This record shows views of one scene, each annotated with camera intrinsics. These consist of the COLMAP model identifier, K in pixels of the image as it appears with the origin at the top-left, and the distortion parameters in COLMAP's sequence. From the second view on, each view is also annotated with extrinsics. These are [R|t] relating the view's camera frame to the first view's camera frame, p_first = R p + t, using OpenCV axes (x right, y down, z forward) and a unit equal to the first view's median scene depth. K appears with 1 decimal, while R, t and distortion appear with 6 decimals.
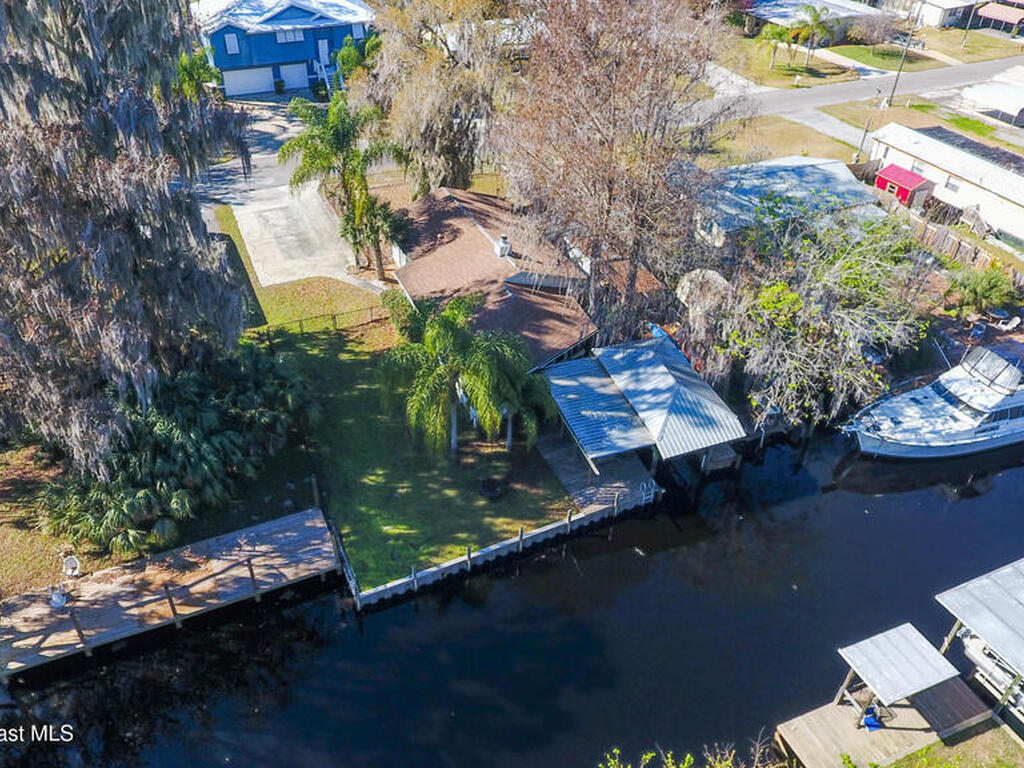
lens RADIAL K [[805.5, 0, 460.8], [0, 805.5, 347.0], [0, 0, 1]] dist [-0.014263, 0.003781]
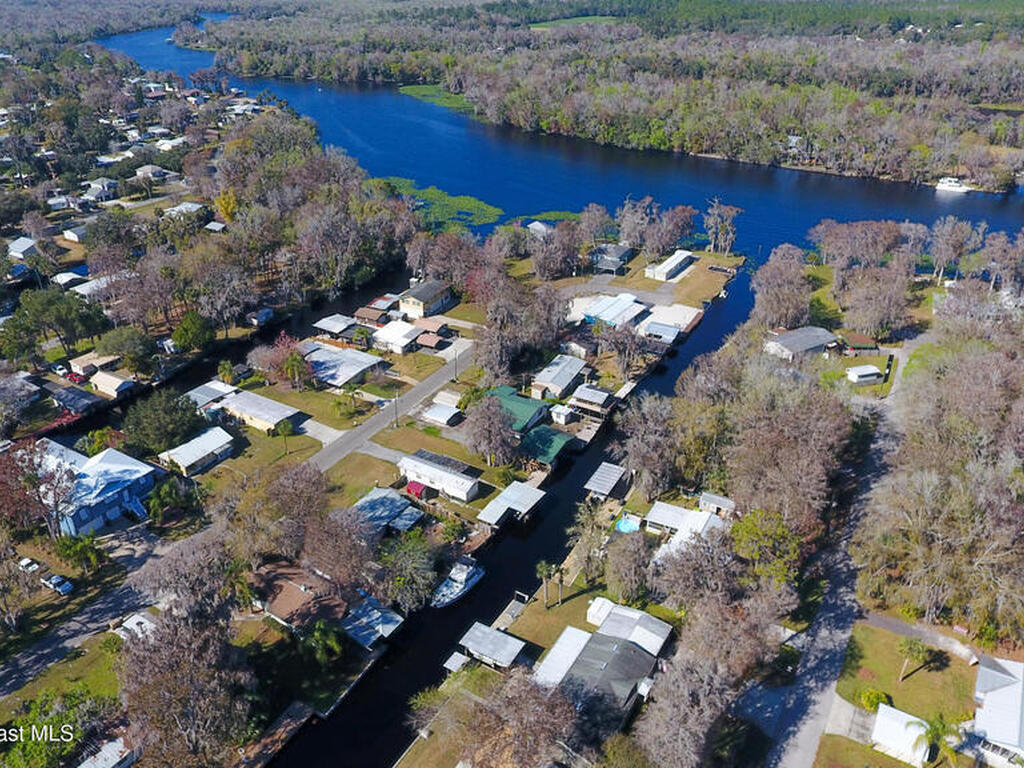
lens RADIAL K [[770.4, 0, 460.2], [0, 770.4, 387.2], [0, 0, 1]] dist [0.004329, -0.001094]
pose [[0.826140, -0.287485, 0.484608, -0.699142], [0.350764, 0.935476, -0.043013, -0.550138], [-0.440973, 0.205517, 0.873674, -2.014685]]
